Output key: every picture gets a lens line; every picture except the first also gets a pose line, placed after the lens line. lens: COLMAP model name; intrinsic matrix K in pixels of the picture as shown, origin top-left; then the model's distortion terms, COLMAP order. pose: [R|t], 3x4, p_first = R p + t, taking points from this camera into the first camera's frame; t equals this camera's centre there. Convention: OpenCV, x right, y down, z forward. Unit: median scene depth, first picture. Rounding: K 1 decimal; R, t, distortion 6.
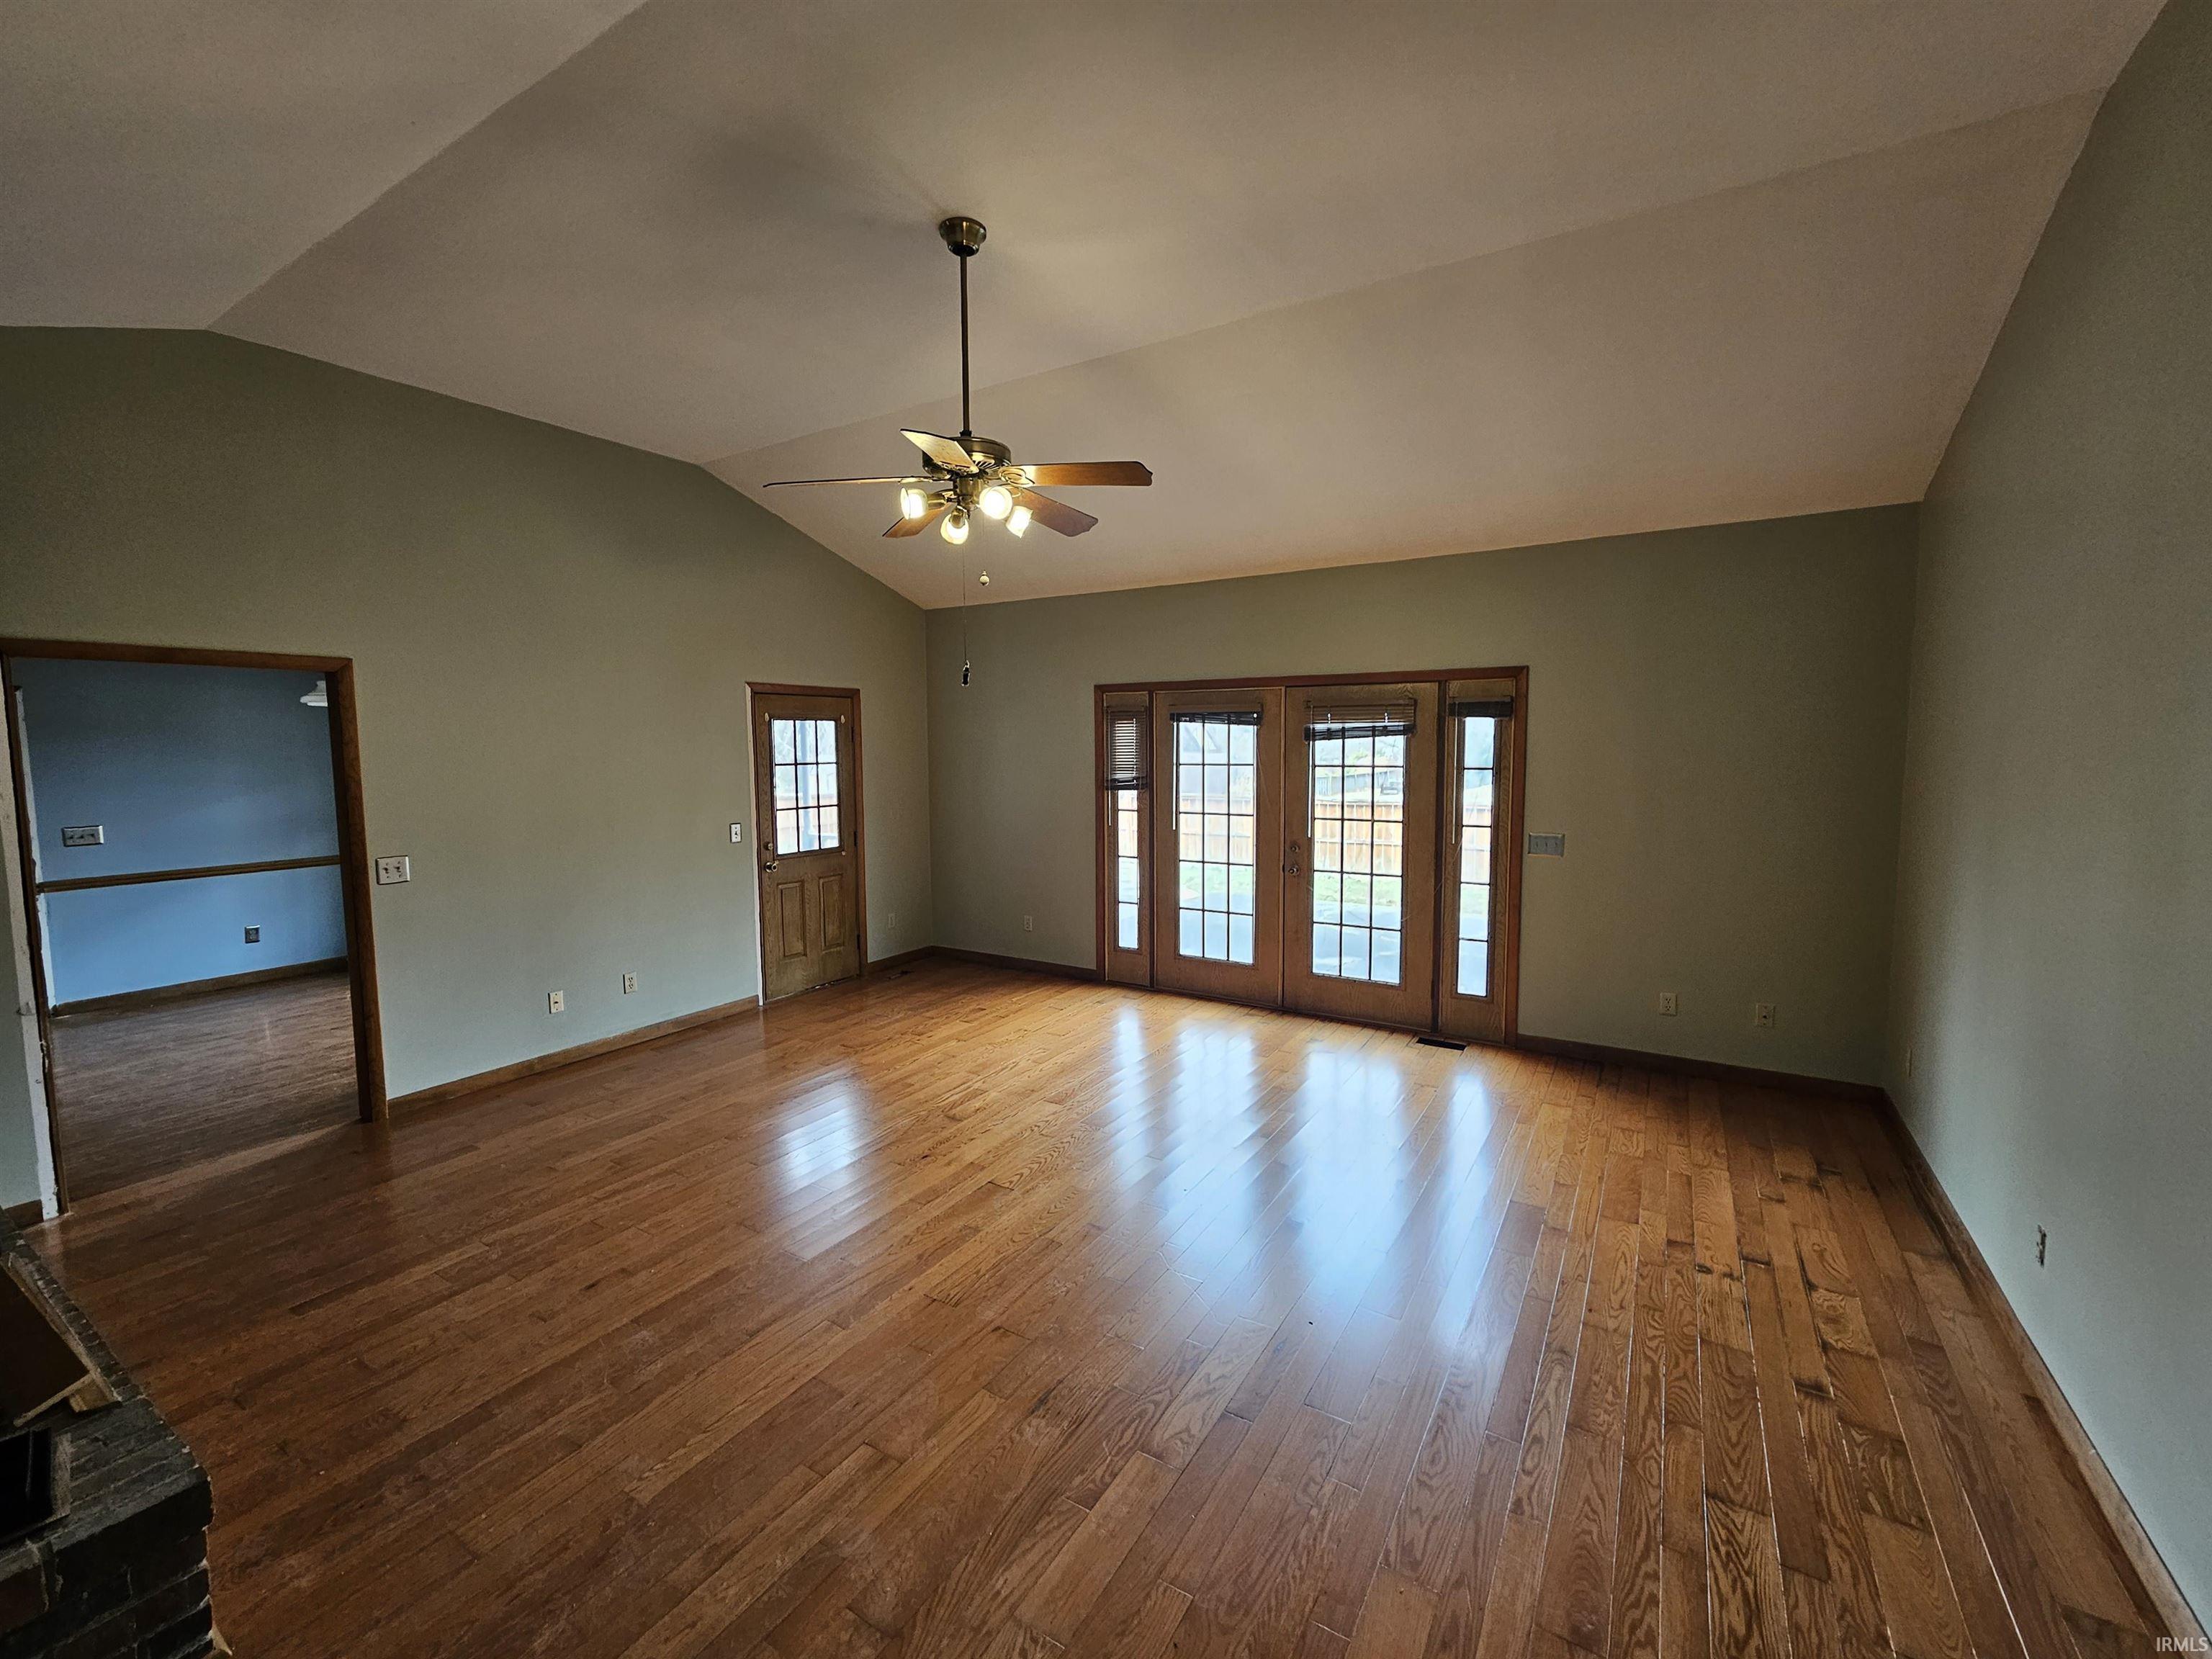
lens RADIAL K [[903.7, 0, 1112.3], [0, 903.7, 822.1], [0, 0, 1]] dist [0.000870, 0.000161]
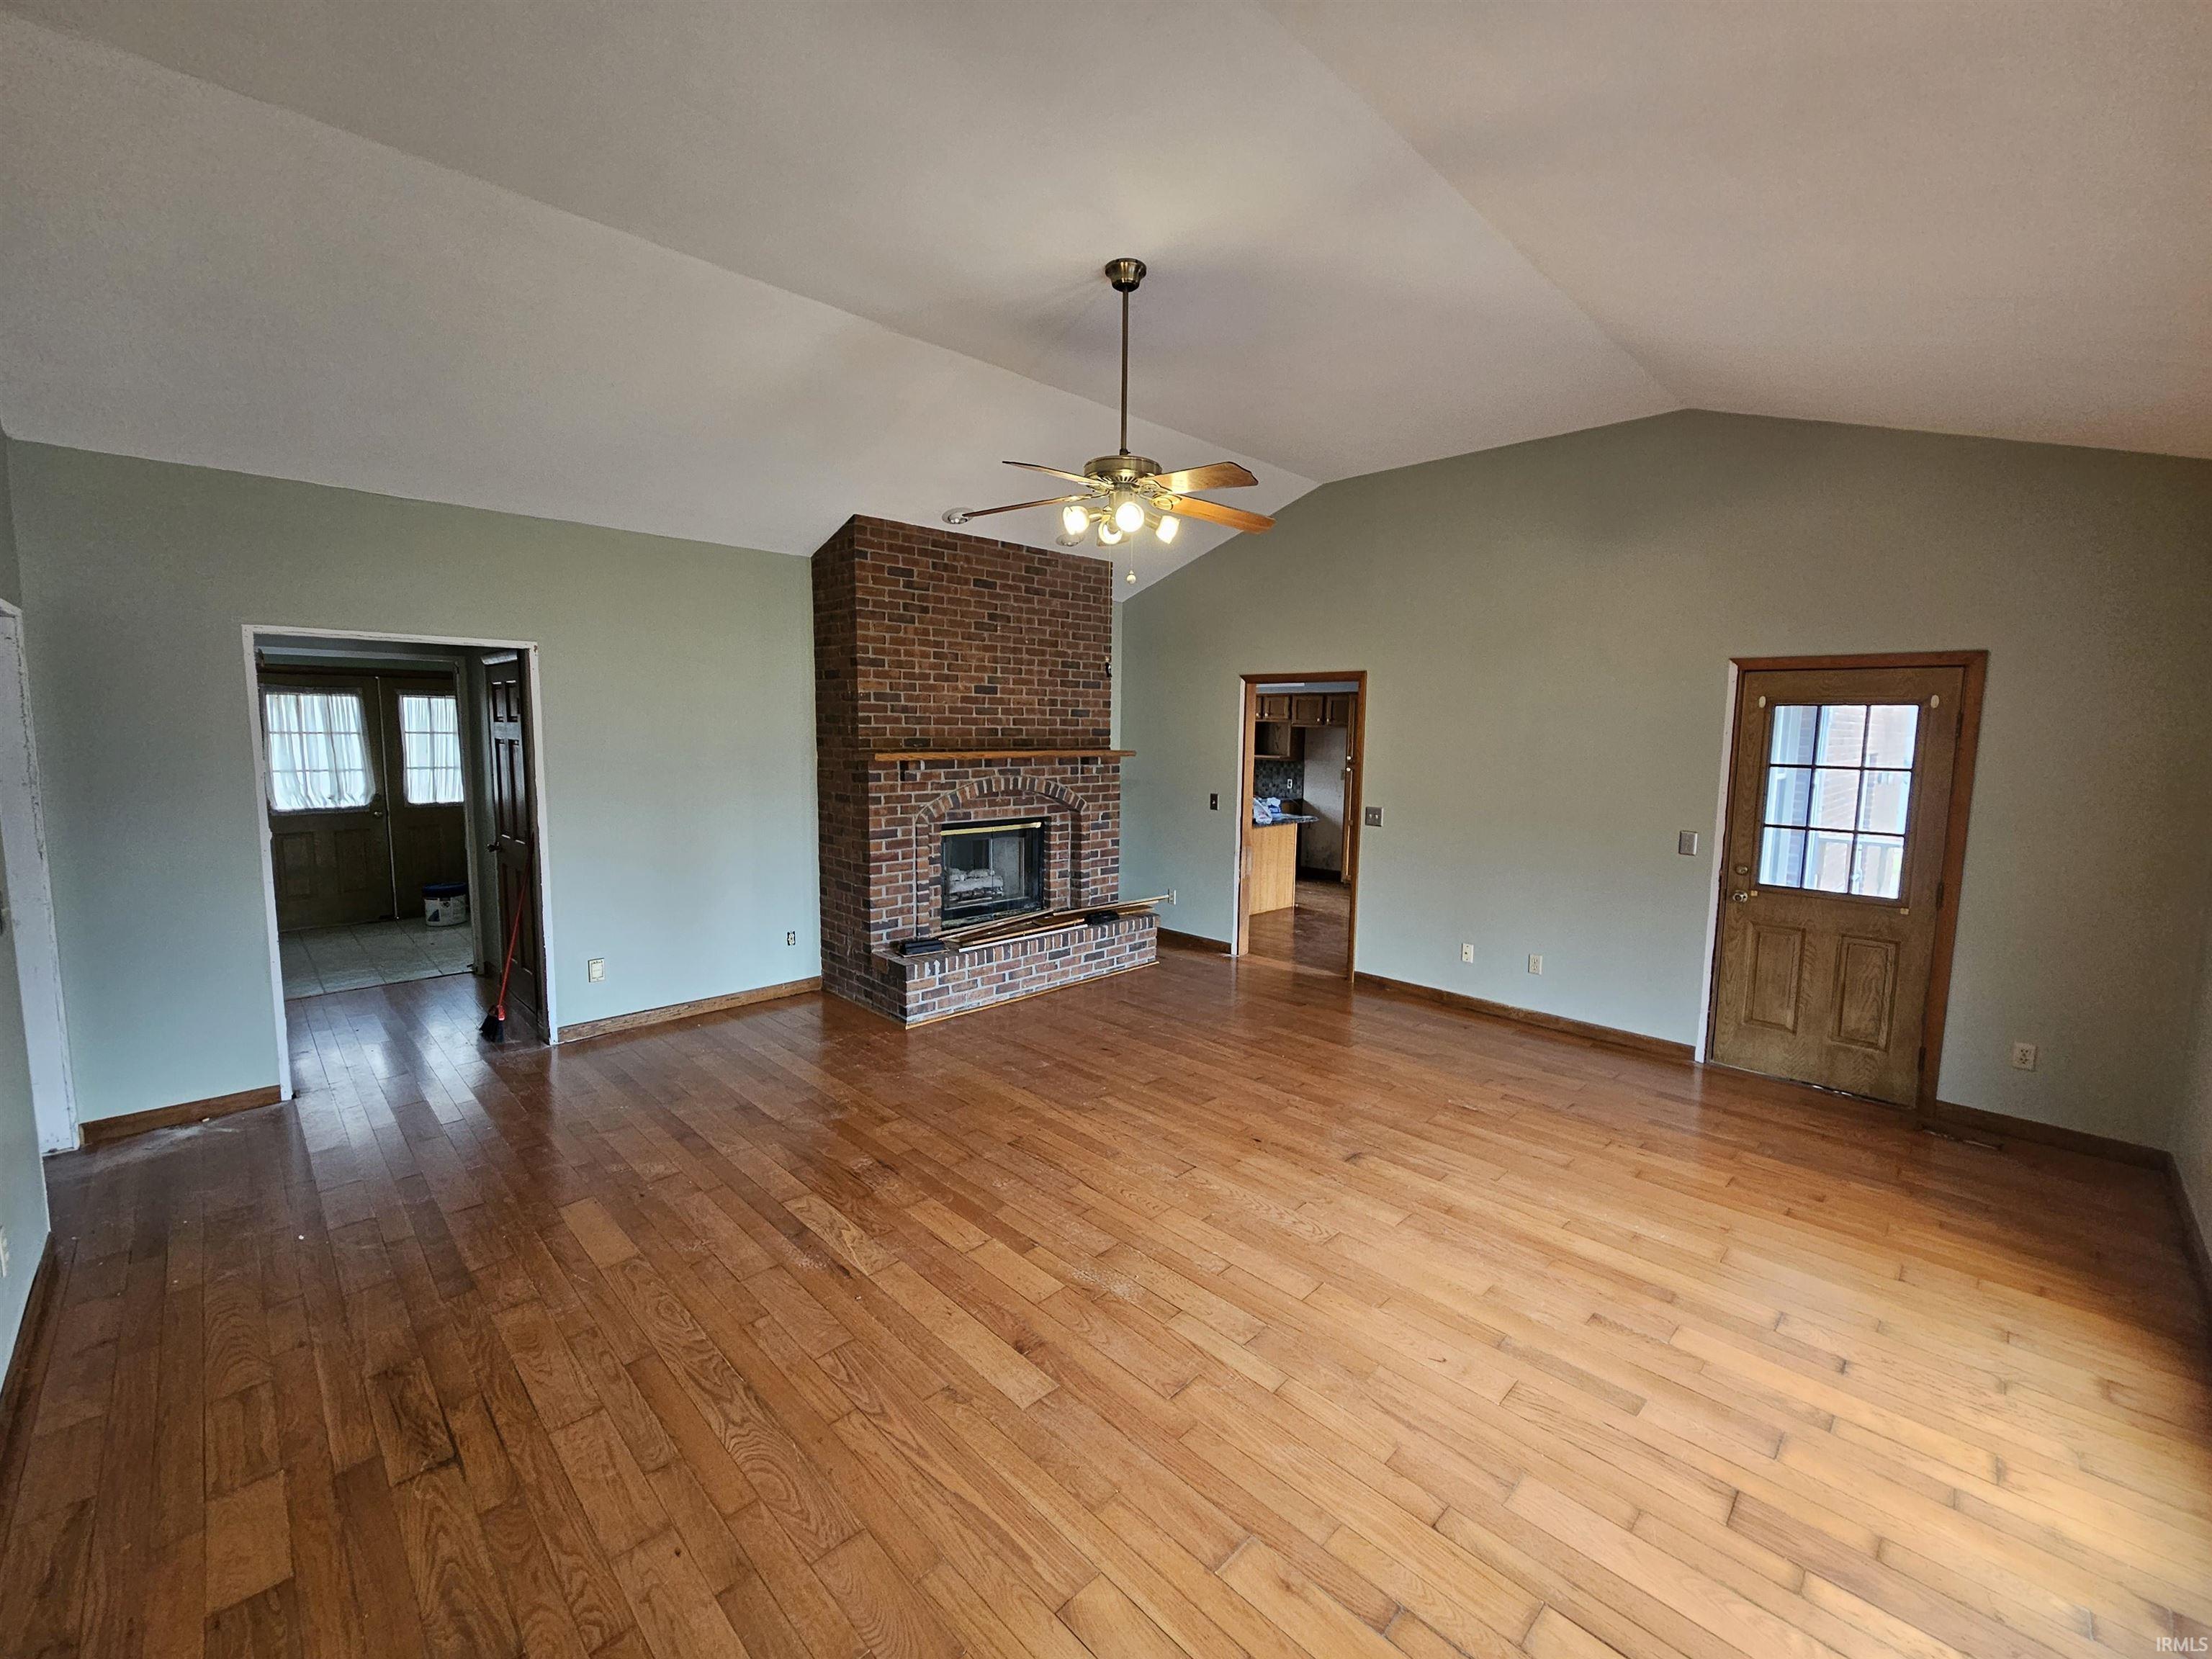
lens RADIAL K [[903.7, 0, 1112.3], [0, 903.7, 822.1], [0, 0, 1]] dist [0.000870, 0.000161]
pose [[-0.224328, 0.109600, -0.968331, 0.483892], [-0.099888, 0.985836, 0.134722, -0.063583], [0.969381, 0.126946, -0.210203, 0.635665]]
